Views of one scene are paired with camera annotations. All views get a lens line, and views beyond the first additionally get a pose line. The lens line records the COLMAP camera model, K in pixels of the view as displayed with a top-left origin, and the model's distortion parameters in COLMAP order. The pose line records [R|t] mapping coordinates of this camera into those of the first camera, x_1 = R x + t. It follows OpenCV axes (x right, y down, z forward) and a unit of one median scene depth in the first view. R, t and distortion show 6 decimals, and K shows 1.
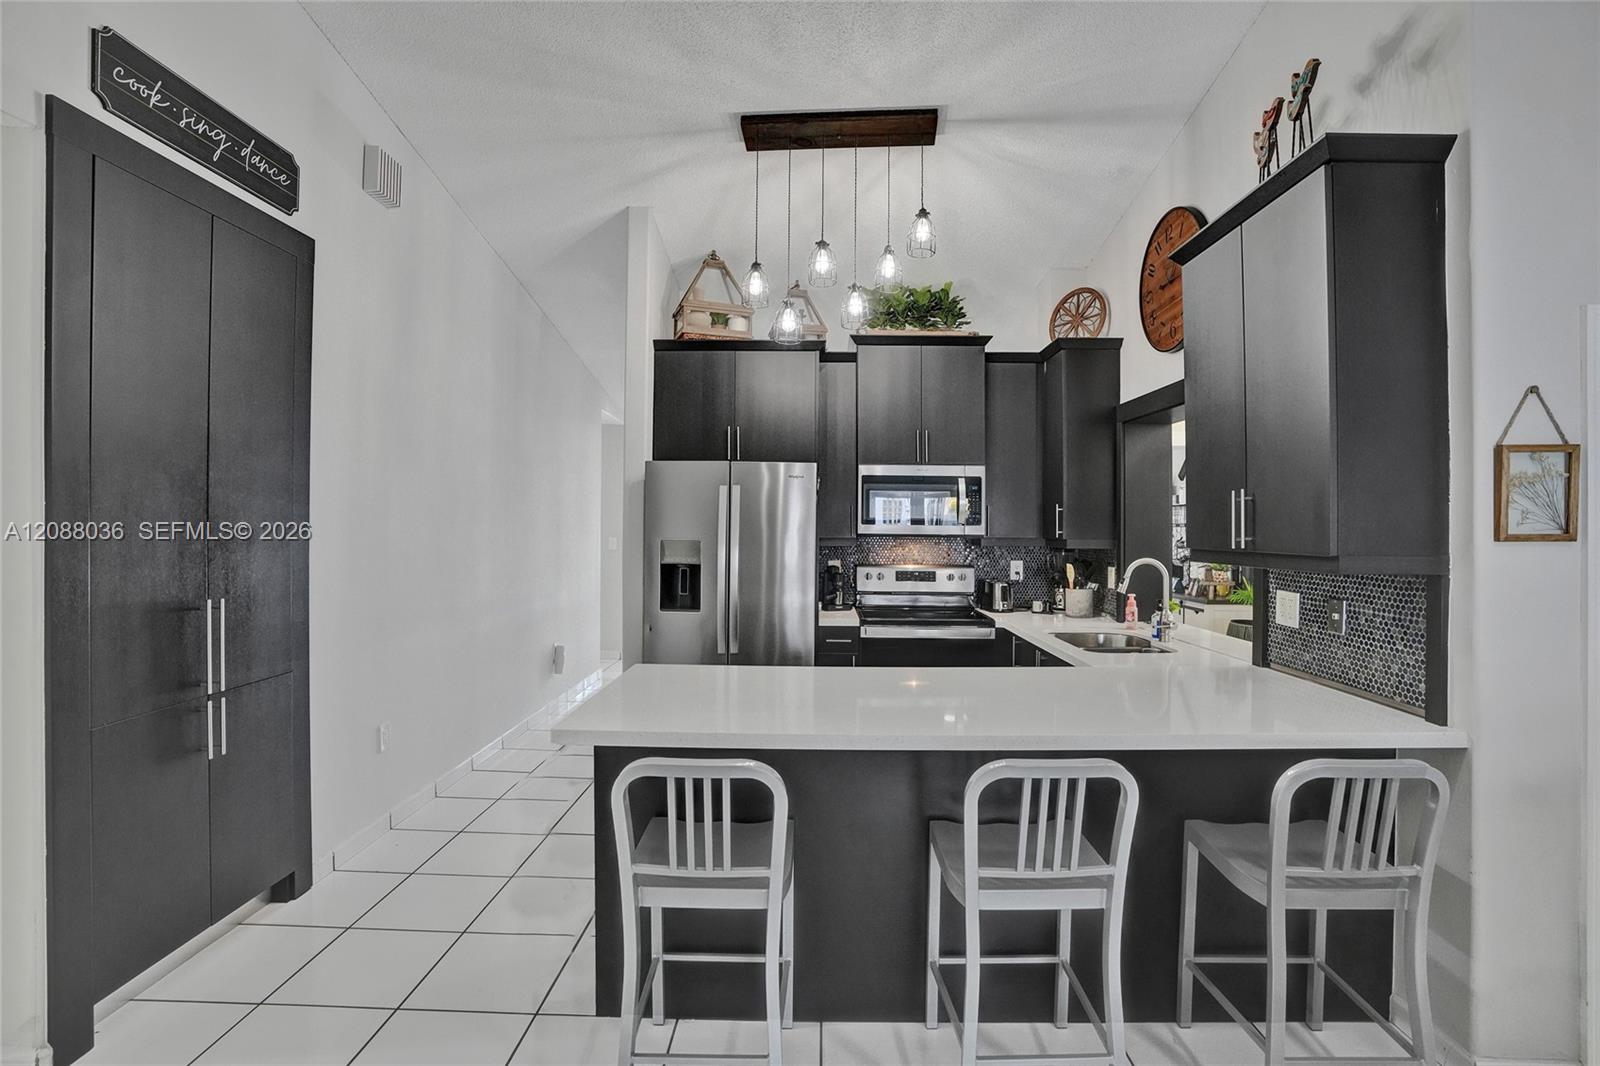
lens RADIAL K [[760.9, 0, 799.8], [0, 760.9, 523.2], [0, 0, 1]] dist [-0.065361, 0.021556]
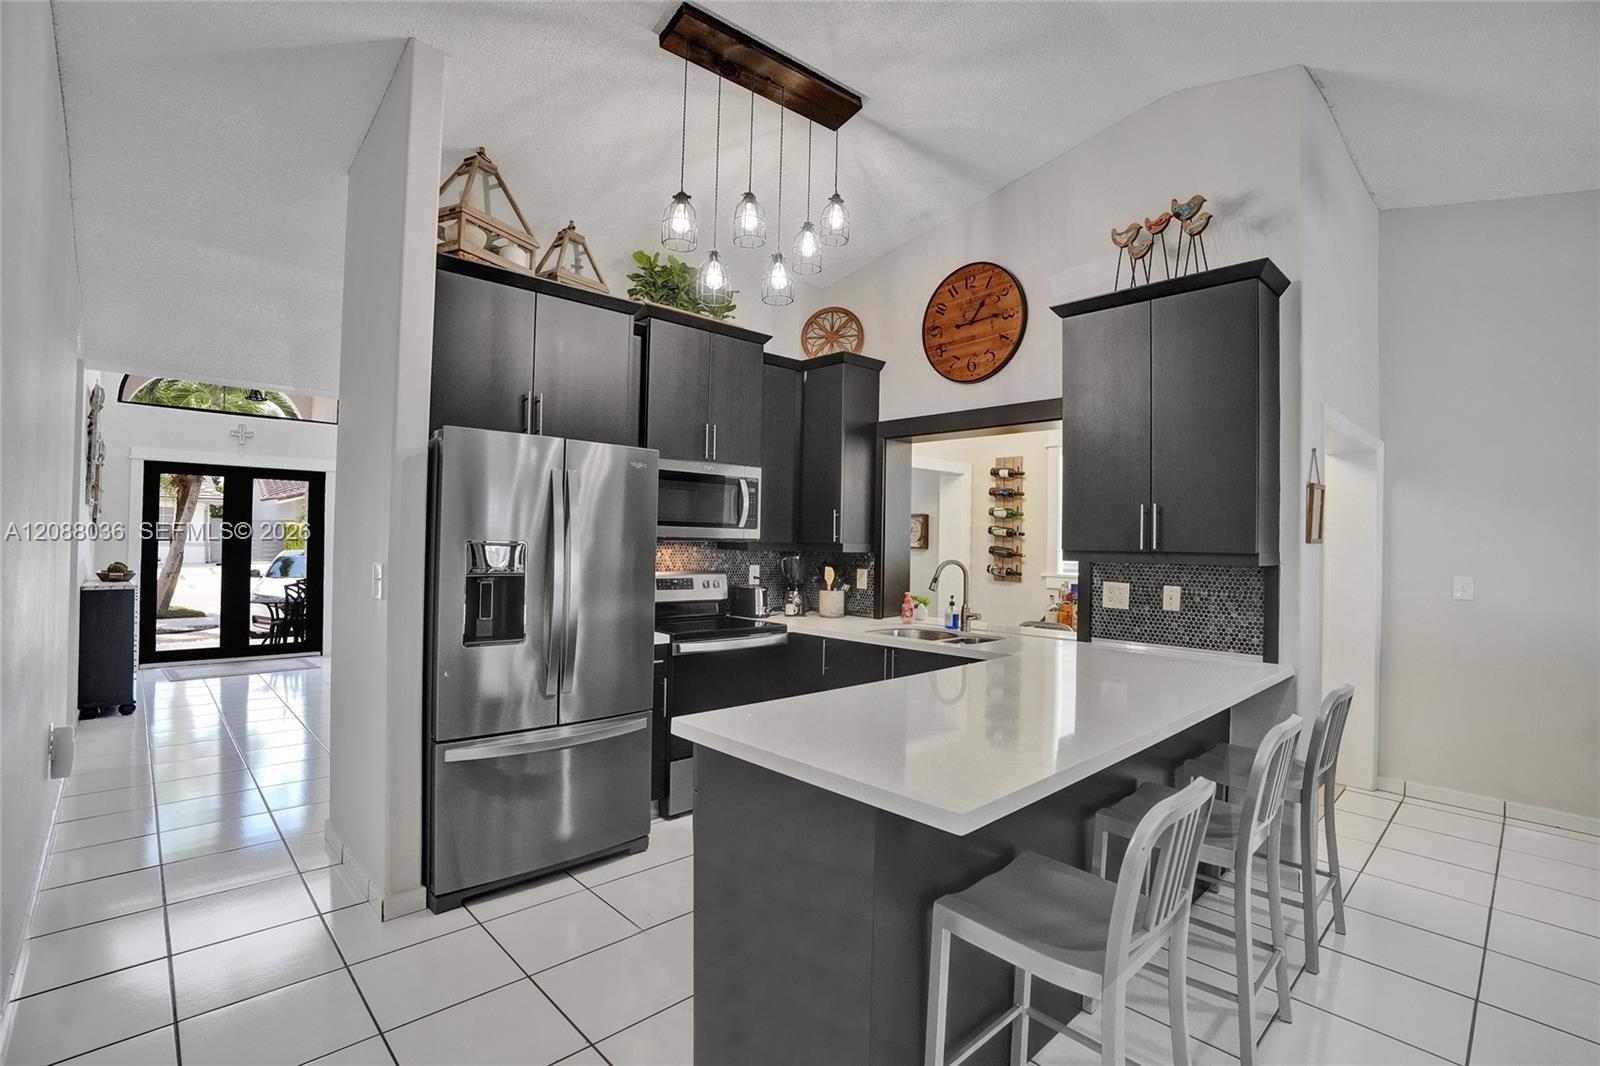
lens RADIAL K [[755.9, 0, 822.7], [0, 755.9, 539.1], [0, 0, 1]] dist [-0.073872, 0.024312]
pose [[0.701528, 0.007520, 0.712602, -0.400990], [-0.014632, 0.999886, 0.003853, 0.010914], [-0.712491, -0.013130, 0.701558, 0.269075]]
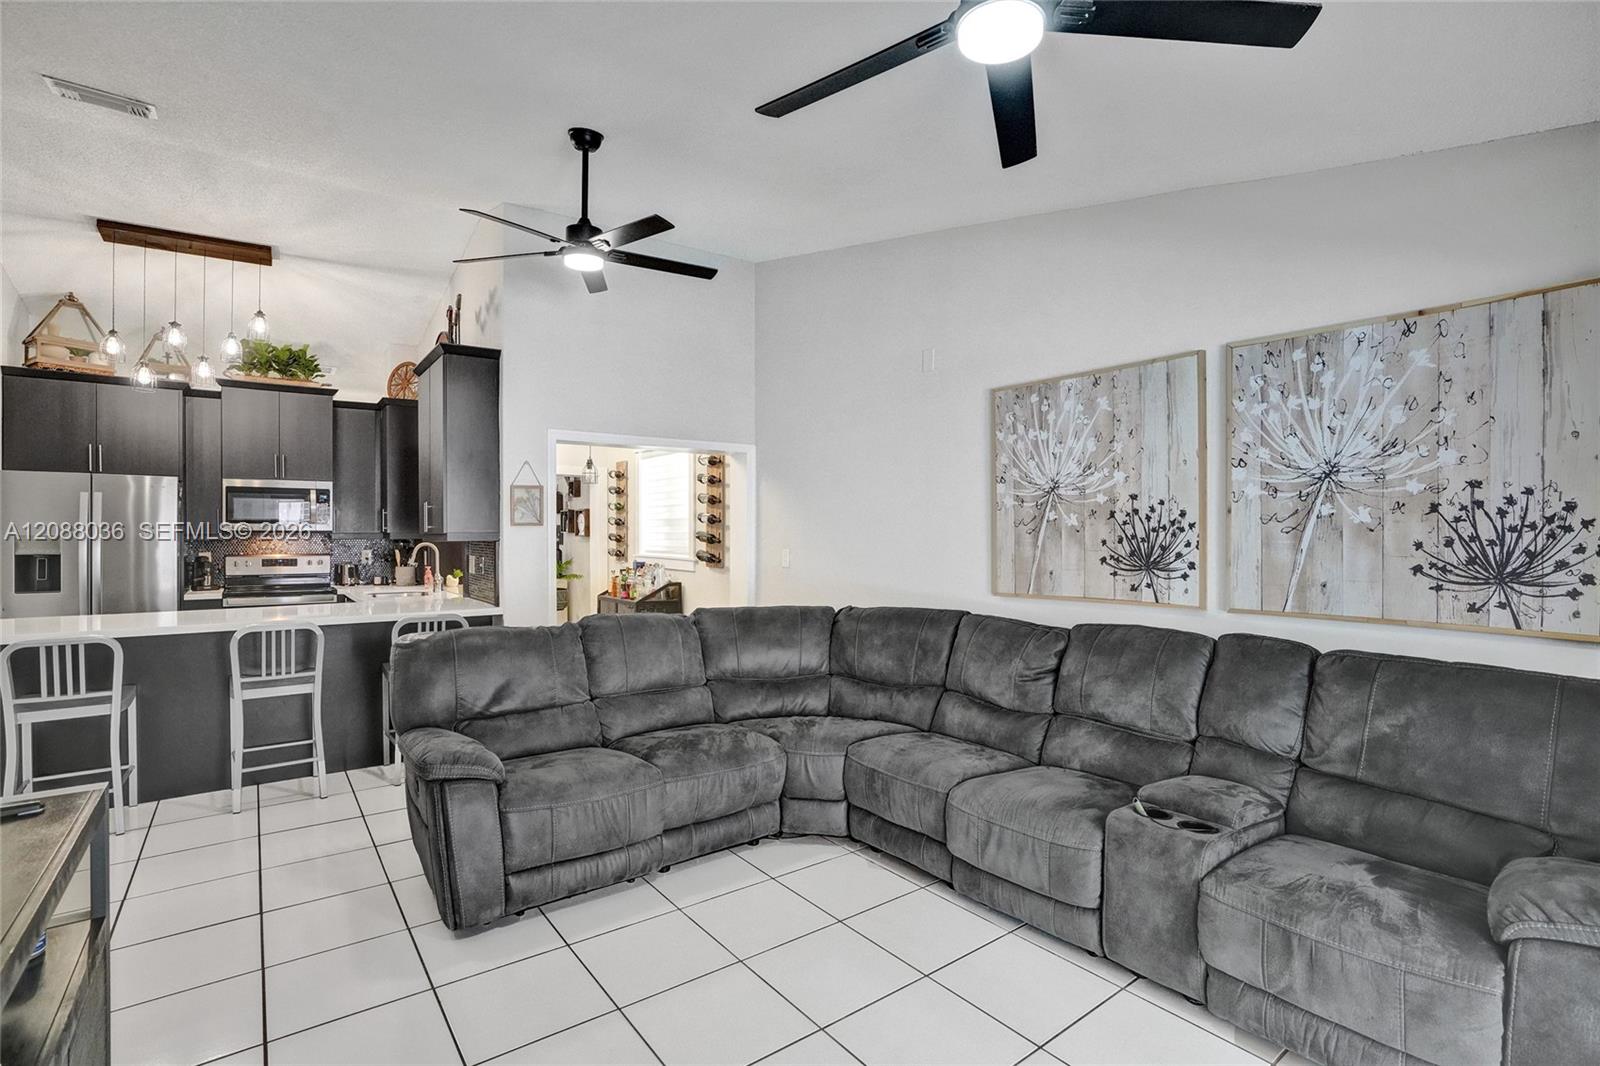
lens RADIAL K [[755.9, 0, 822.7], [0, 755.9, 539.1], [0, 0, 1]] dist [-0.073872, 0.024312]
pose [[0.772387, -0.013199, 0.635015, 0.082310], [0.005039, 0.999880, 0.014653, 0.015763], [-0.635132, -0.008118, 0.772361, -0.646402]]
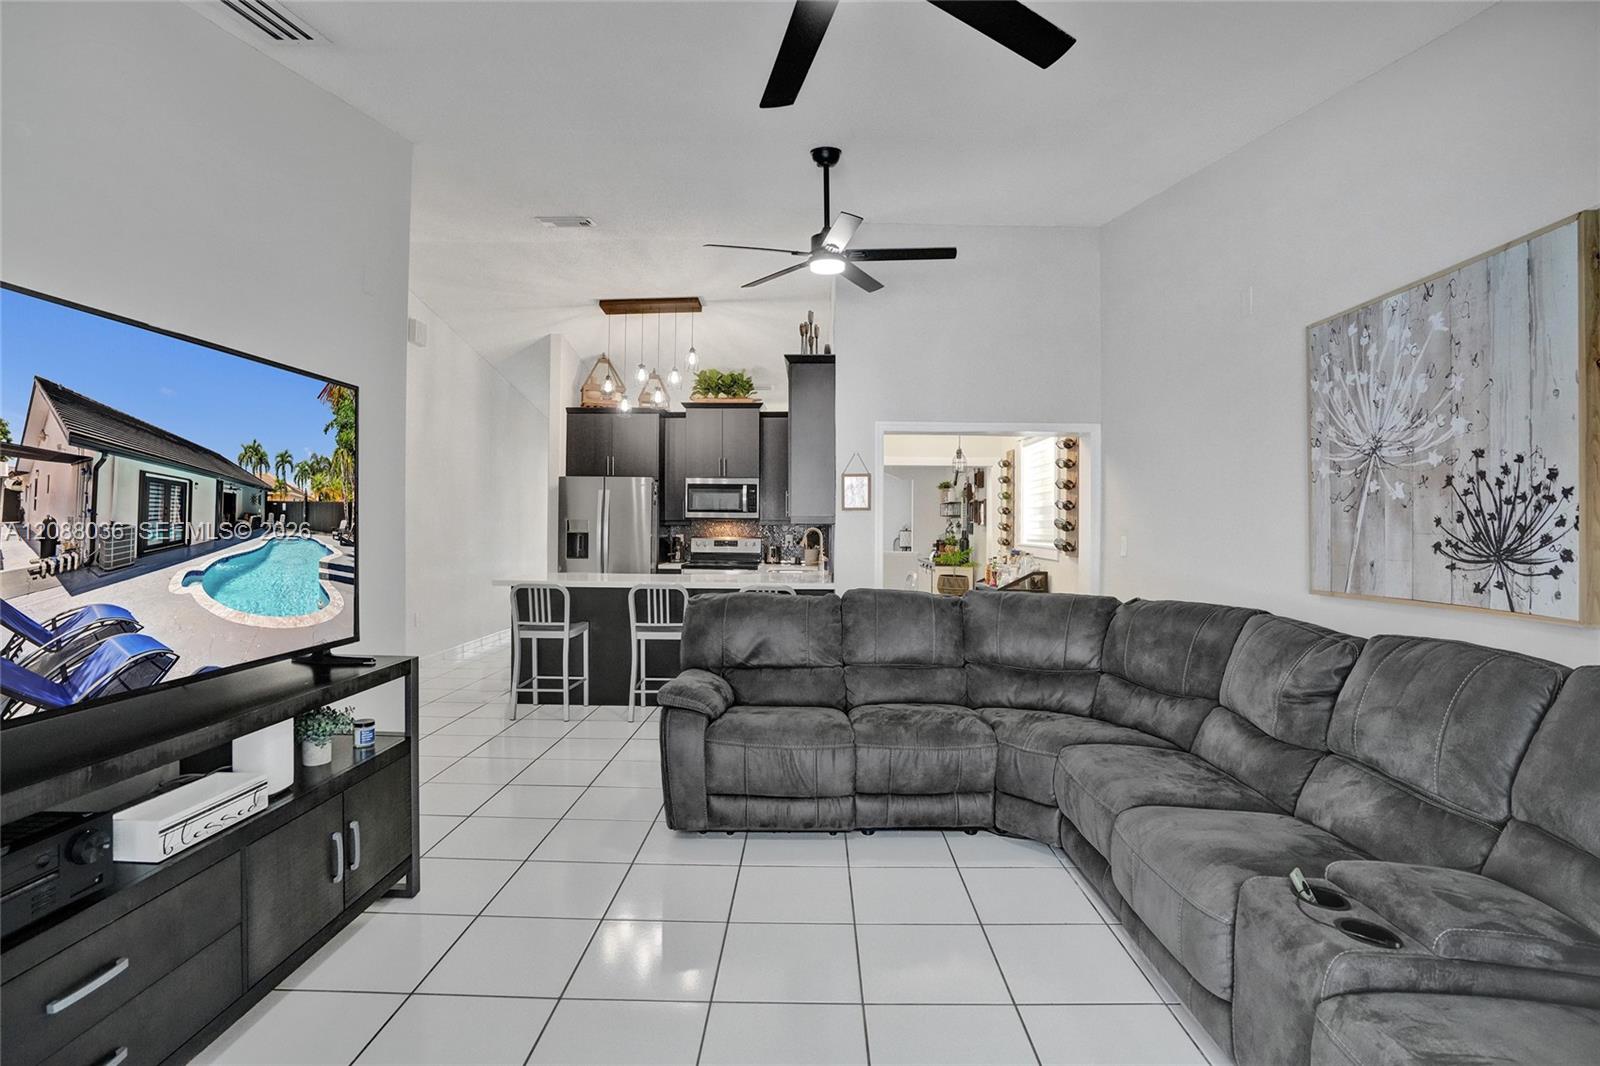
lens RADIAL K [[760.9, 0, 799.8], [0, 760.9, 523.2], [0, 0, 1]] dist [-0.065361, 0.021556]
pose [[0.999931, -0.000891, 0.011751, 0.326088], [0.000932, 0.999993, -0.003487, 0.034162], [-0.011748, 0.003498, 0.999925, -0.751954]]
